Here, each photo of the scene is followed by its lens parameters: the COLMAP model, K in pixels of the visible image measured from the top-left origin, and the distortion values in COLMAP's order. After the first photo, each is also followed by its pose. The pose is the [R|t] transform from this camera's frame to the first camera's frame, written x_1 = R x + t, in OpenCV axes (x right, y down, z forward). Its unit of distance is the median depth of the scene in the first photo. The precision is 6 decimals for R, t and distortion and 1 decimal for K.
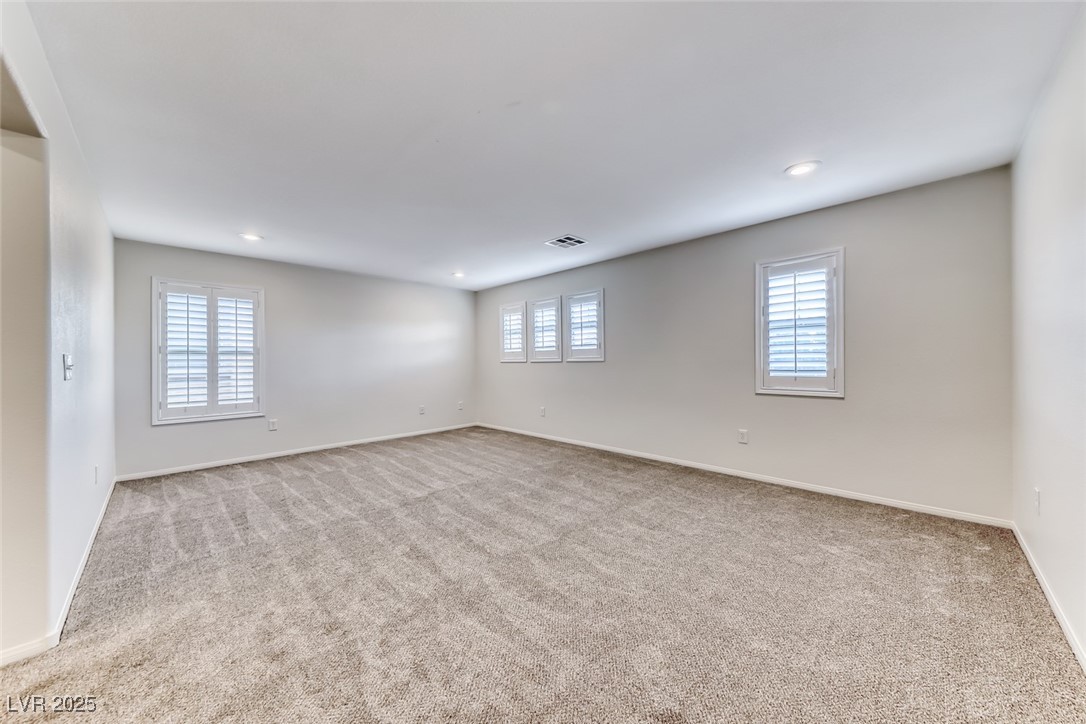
lens RADIAL K [[370.7, 0, 540.6], [0, 370.7, 361.8], [0, 0, 1]] dist [0.023328, -0.009254]
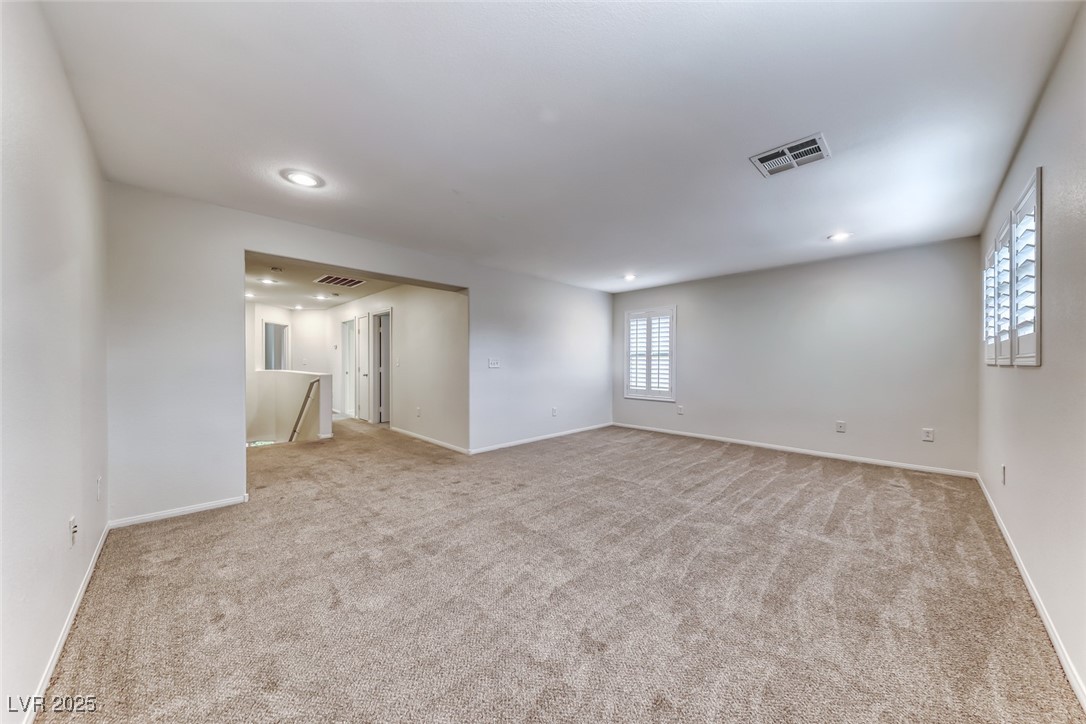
lens RADIAL K [[370.7, 0, 540.6], [0, 370.7, 361.8], [0, 0, 1]] dist [0.023328, -0.009254]
pose [[-0.014218, 0.005675, -0.999883, 0.680692], [0.000399, 0.999984, 0.005670, -0.006015], [0.999899, -0.000319, -0.014220, 0.642913]]
